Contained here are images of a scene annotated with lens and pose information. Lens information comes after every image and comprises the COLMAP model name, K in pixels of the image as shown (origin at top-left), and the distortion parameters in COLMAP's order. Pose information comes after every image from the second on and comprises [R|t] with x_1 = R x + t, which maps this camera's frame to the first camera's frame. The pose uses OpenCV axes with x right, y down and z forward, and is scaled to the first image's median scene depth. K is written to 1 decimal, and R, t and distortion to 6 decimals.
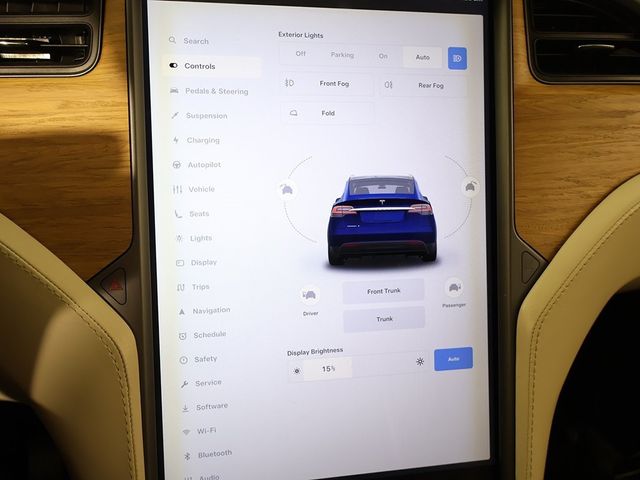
lens RADIAL K [[607.2, 0, 320.0], [0, 607.2, 240.0], [0, 0, 1]] dist [-0.020649, 0.013527]
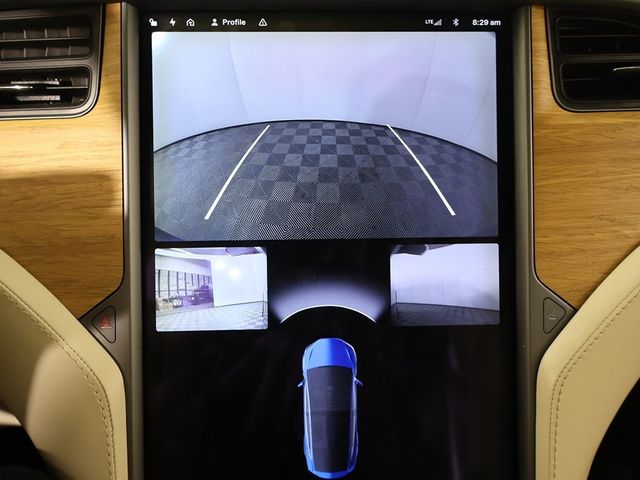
lens RADIAL K [[607.2, 0, 320.0], [0, 607.2, 240.0], [0, 0, 1]] dist [-0.020649, 0.013527]
pose [[0.986562, 0.010303, -0.163063, 0.163792], [-0.016899, 0.999092, -0.039117, -0.028091], [0.162512, 0.041347, 0.985840, 0.061712]]
